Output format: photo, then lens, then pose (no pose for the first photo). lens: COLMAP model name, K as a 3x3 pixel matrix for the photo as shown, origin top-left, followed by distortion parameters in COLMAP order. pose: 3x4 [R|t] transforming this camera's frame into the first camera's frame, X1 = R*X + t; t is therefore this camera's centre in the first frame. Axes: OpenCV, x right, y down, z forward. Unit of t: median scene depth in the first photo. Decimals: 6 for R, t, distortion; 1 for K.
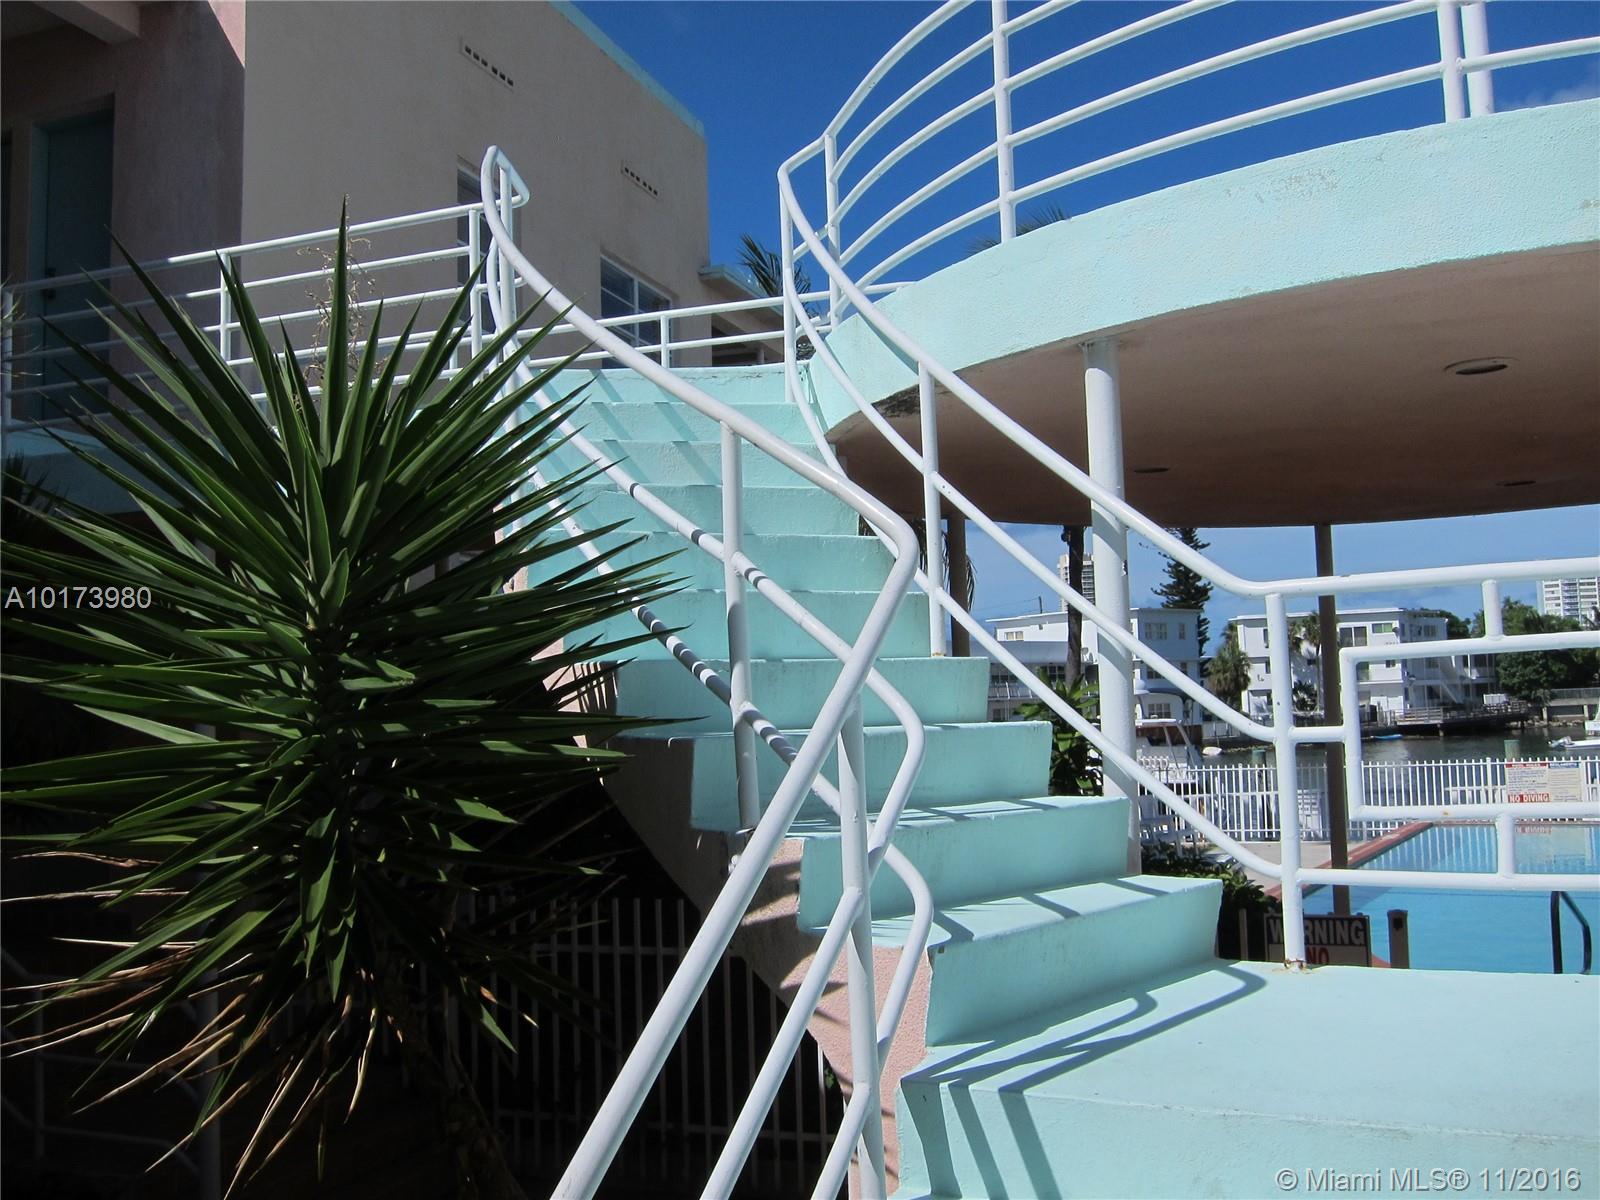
lens RADIAL K [[1467.1, 0, 801.5], [0, 1467.1, 626.2], [0, 0, 1]] dist [-0.087654, 0.060533]
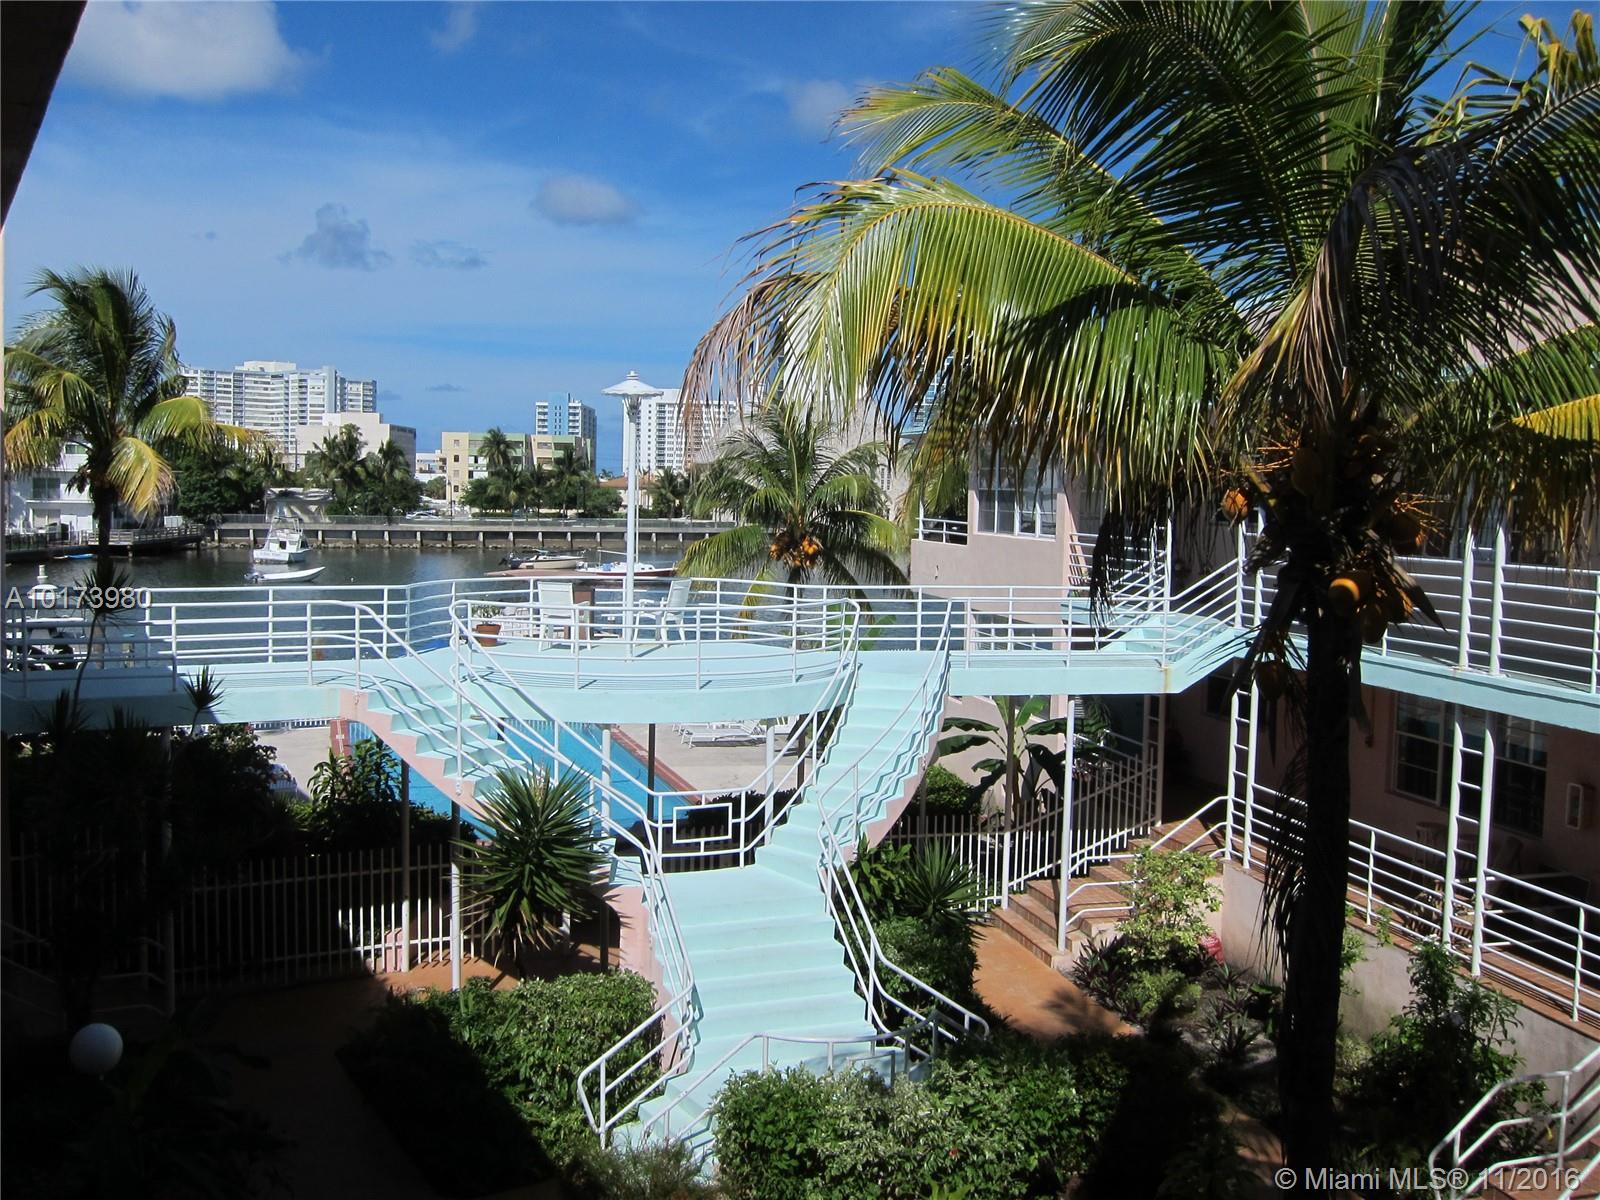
lens RADIAL K [[1467.1, 0, 801.5], [0, 1467.1, 626.2], [0, 0, 1]] dist [-0.087654, 0.060533]
pose [[0.626233, -0.014014, 0.779510, -0.089551], [-0.100745, 0.990001, 0.098734, -0.031530], [-0.773099, -0.140363, 0.618560, -0.063480]]
